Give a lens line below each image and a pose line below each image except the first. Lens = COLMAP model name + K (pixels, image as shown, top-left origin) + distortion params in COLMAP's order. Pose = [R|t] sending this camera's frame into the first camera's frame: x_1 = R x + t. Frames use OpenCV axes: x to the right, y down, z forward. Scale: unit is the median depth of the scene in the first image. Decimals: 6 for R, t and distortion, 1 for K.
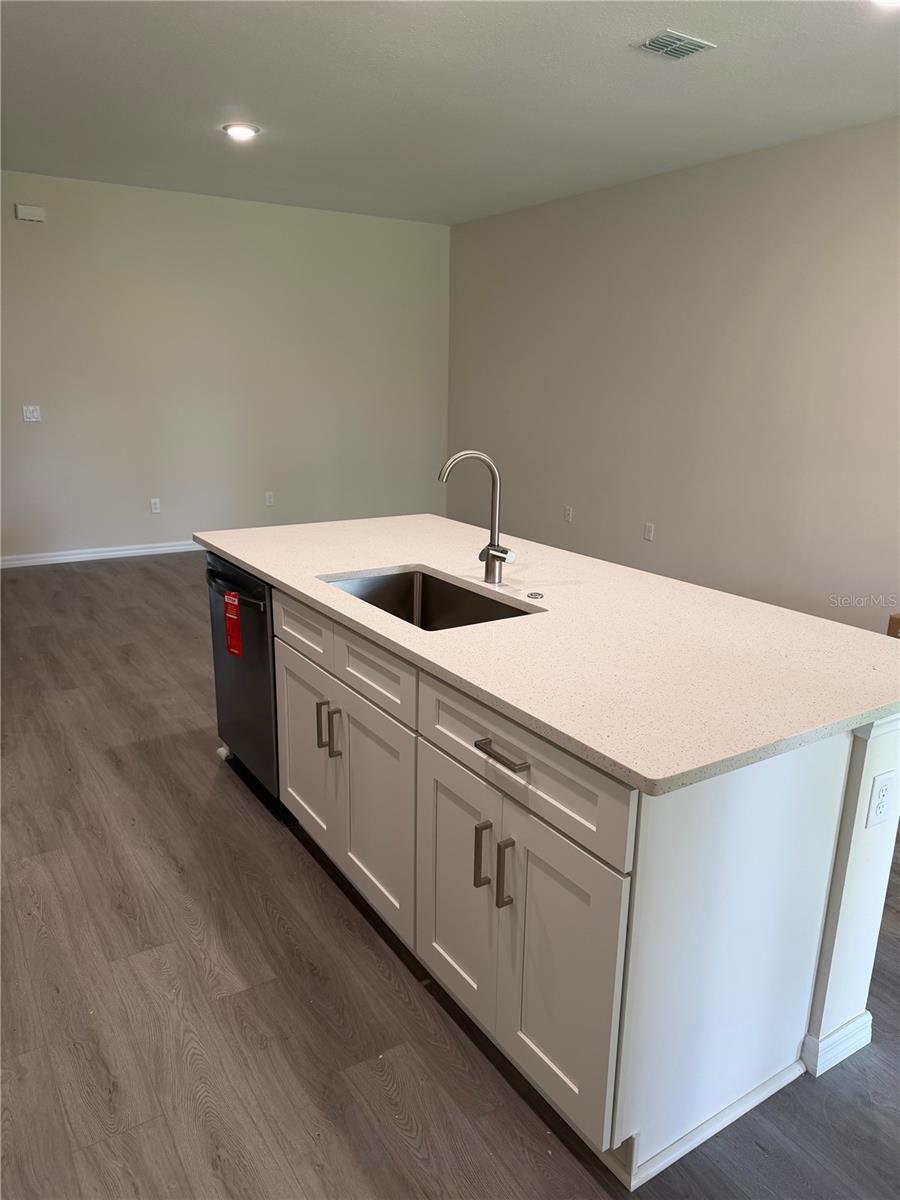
lens RADIAL K [[843.0, 0, 450.0], [0, 843.0, 600.0], [0, 0, 1]] dist [0.022345, 0.000228]
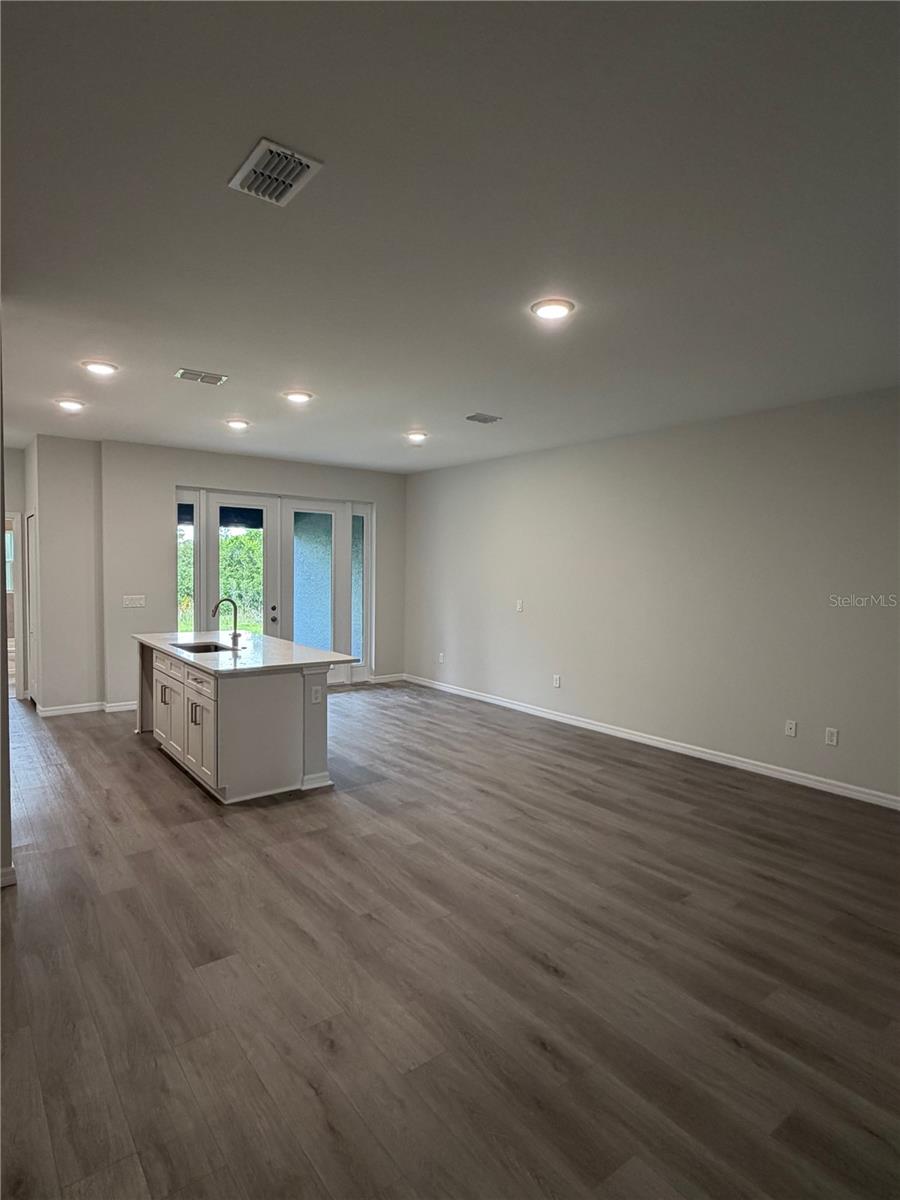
lens RADIAL K [[654.4, 0, 450.0], [0, 654.4, 600.0], [0, 0, 1]] dist [-0.003604, -0.000557]
pose [[0.997637, -0.003308, 0.068628, 0.161754], [0.018481, 0.974950, -0.221656, 0.085371], [-0.066175, 0.222401, 0.972707, -0.307495]]
